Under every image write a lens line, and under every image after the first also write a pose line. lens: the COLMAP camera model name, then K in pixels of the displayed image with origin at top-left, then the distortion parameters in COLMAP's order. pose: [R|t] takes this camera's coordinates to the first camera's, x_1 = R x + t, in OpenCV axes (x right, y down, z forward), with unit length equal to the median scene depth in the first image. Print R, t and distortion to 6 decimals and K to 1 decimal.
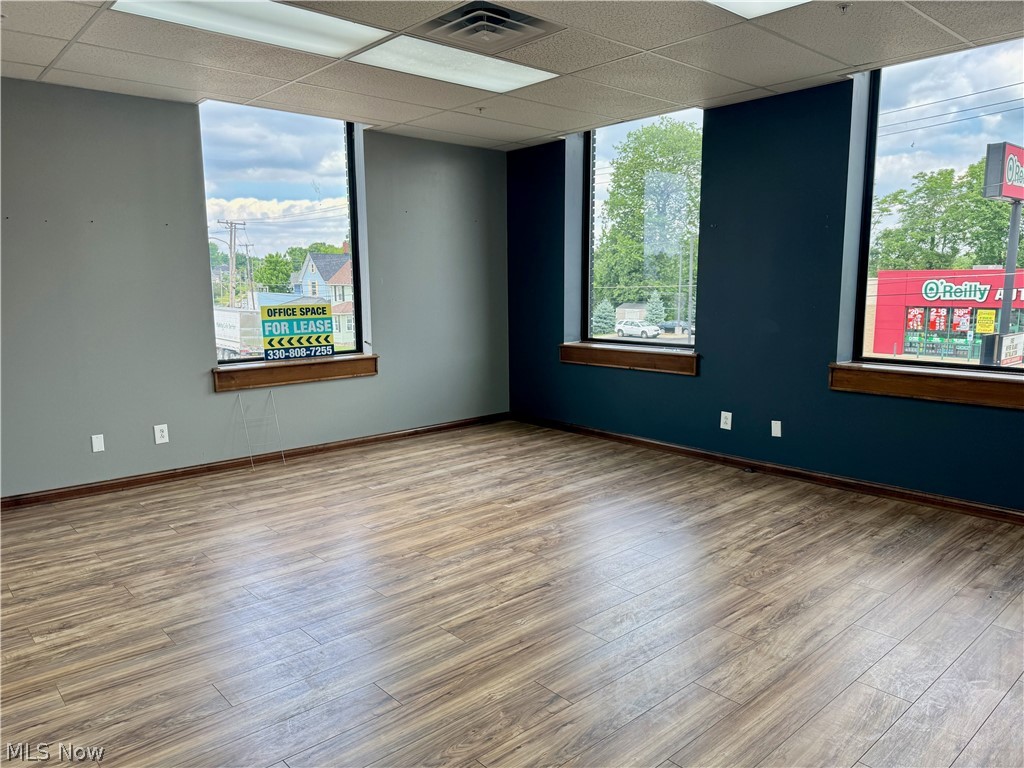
lens RADIAL K [[719.8, 0, 511.4], [0, 719.8, 382.1], [0, 0, 1]] dist [0.043197, -0.042690]
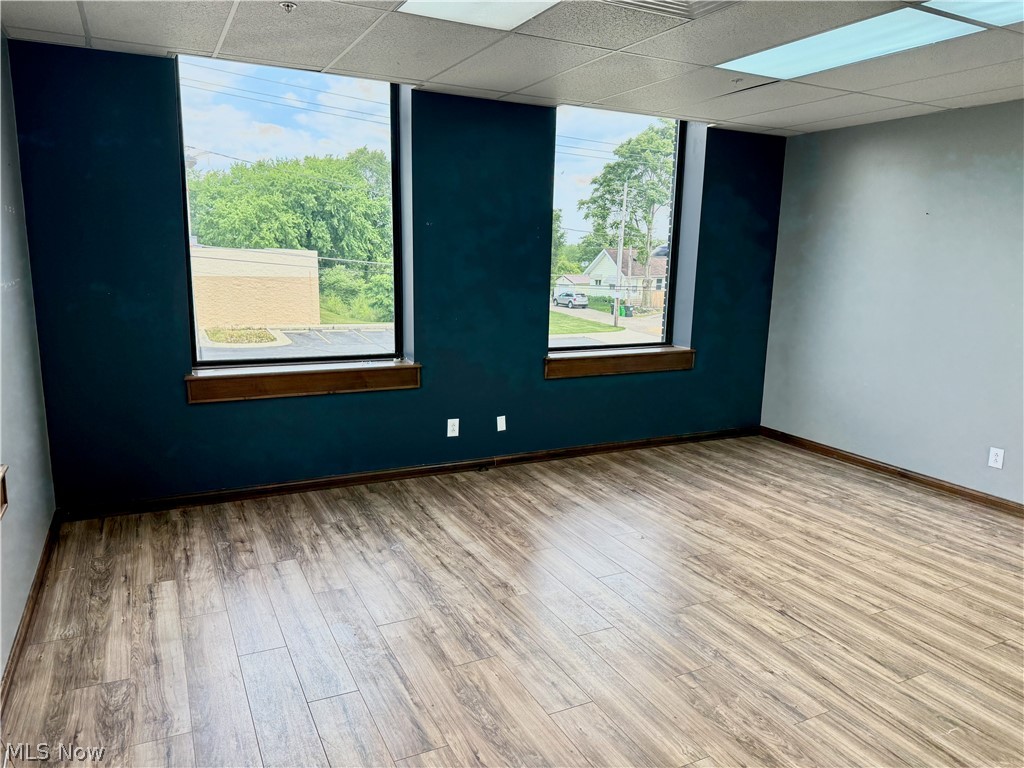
lens RADIAL K [[719.8, 0, 511.4], [0, 719.8, 381.1], [0, 0, 1]] dist [0.043197, -0.042690]
pose [[0.249390, -0.160900, 0.954943, -0.678691], [0.105962, 0.984714, 0.138243, -0.152043], [-0.962589, 0.066711, 0.262627, 0.762757]]
